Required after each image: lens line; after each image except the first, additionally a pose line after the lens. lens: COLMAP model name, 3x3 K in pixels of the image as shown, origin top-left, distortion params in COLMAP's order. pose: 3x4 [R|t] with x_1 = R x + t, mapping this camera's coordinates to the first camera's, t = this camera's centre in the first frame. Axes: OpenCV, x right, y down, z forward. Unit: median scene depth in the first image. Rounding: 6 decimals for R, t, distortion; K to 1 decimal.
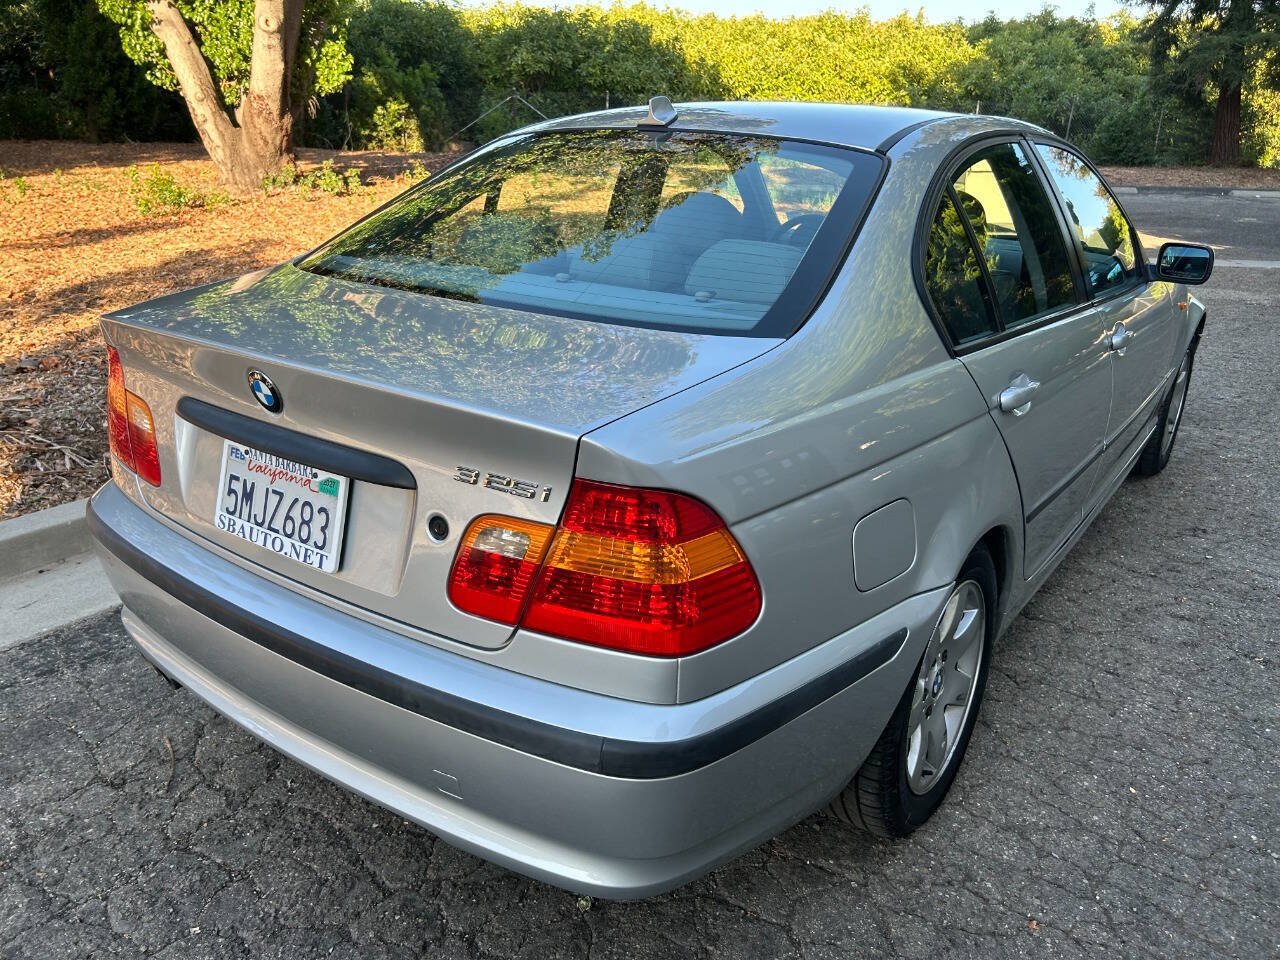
lens RADIAL K [[973.9, 0, 630.2], [0, 973.9, 491.5], [0, 0, 1]] dist [0.059149, -0.070971]
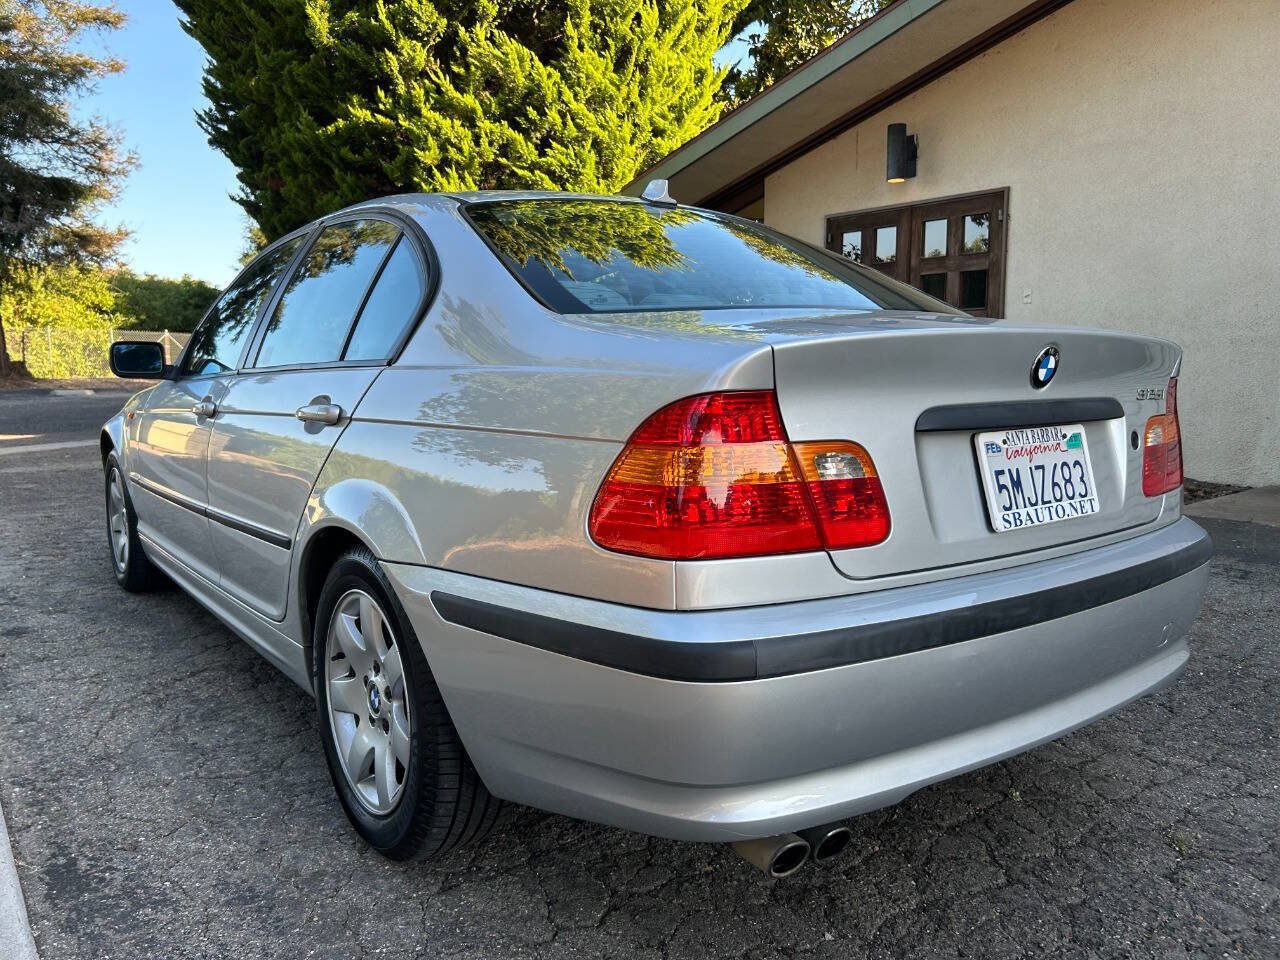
lens RADIAL K [[976.1, 0, 637.2], [0, 976.1, 490.6], [0, 0, 1]] dist [0.058519, -0.071118]
pose [[0.290351, -0.146788, 0.945595, -1.155758], [0.347929, 0.936727, 0.038578, -0.128947], [-0.891427, 0.317799, 0.323052, 0.819439]]
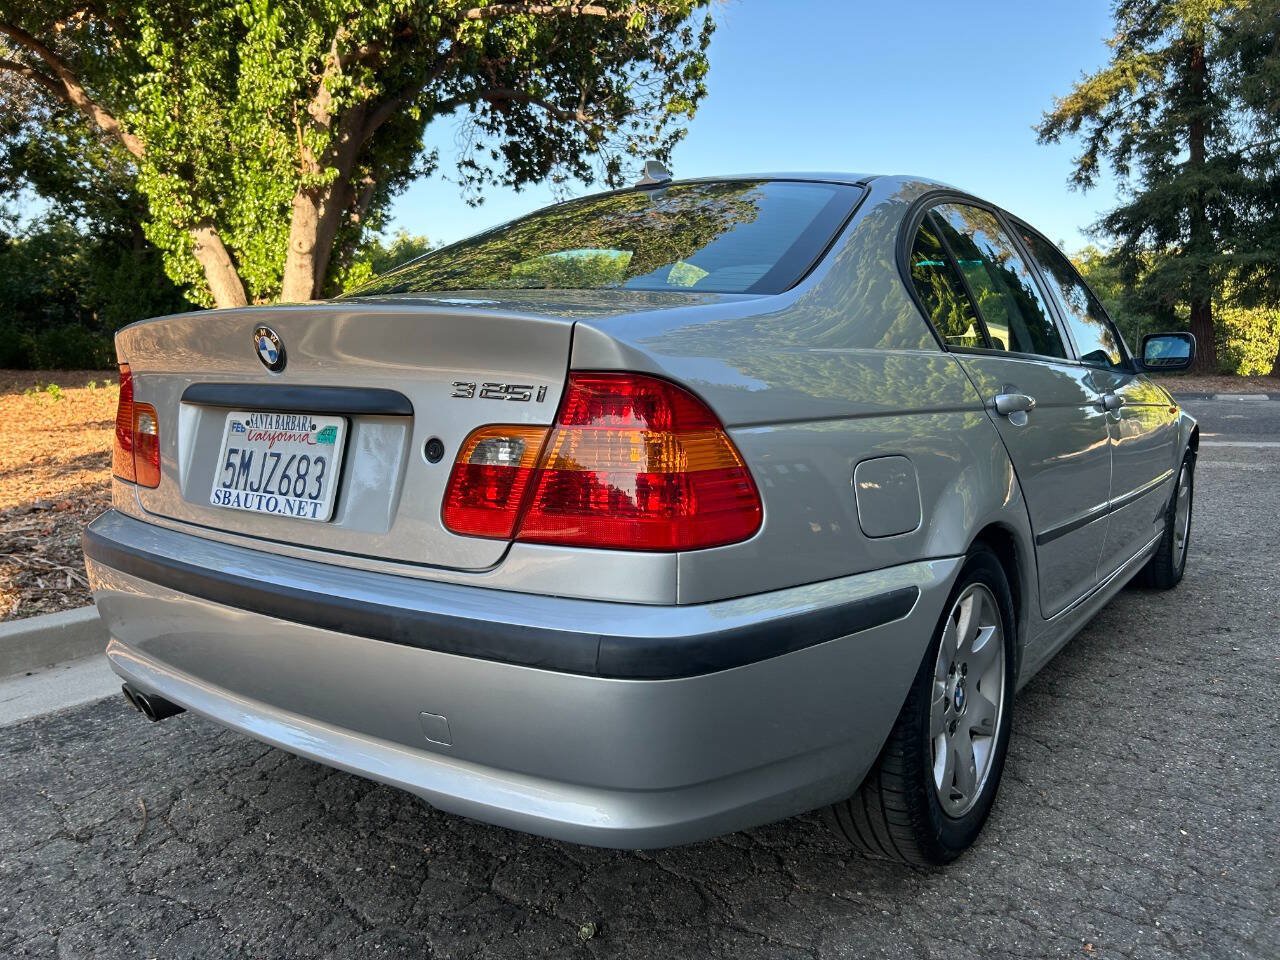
lens RADIAL K [[976.1, 0, 637.2], [0, 976.1, 490.6], [0, 0, 1]] dist [0.058519, -0.071118]
pose [[0.999853, -0.016923, -0.002677, 0.008232], [0.015882, 0.974047, -0.225789, 0.209179], [0.006428, 0.225713, 0.974173, 0.028322]]
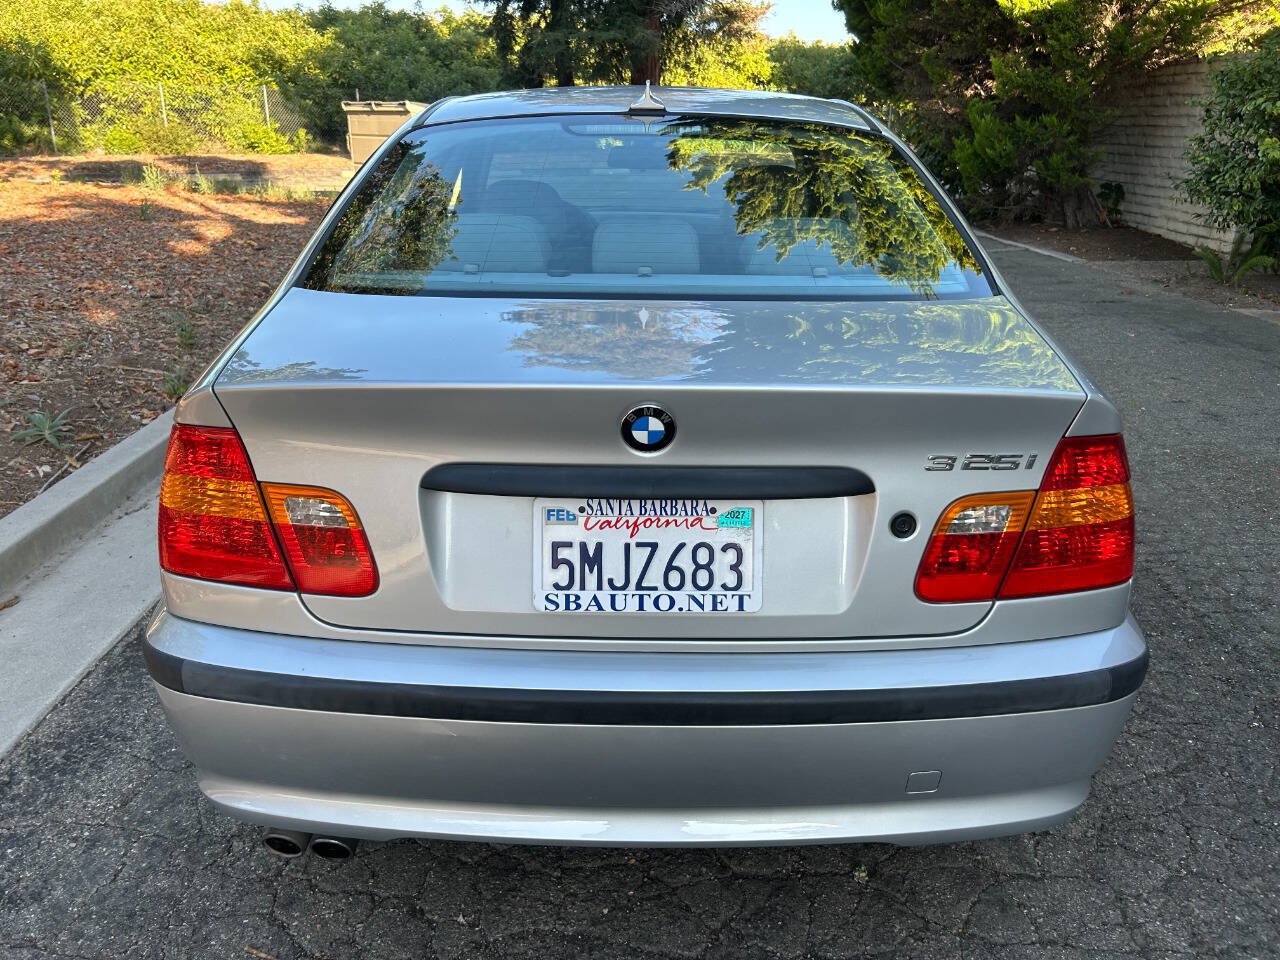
lens RADIAL K [[971.0, 0, 640.0], [0, 971.0, 480.0], [0, 0, 1]] dist [0.065210, -0.084255]
pose [[0.809149, -0.214156, 0.547189, -0.633950], [0.213301, 0.974750, 0.066076, -0.085965], [-0.547523, 0.063251, 0.834397, 0.230603]]
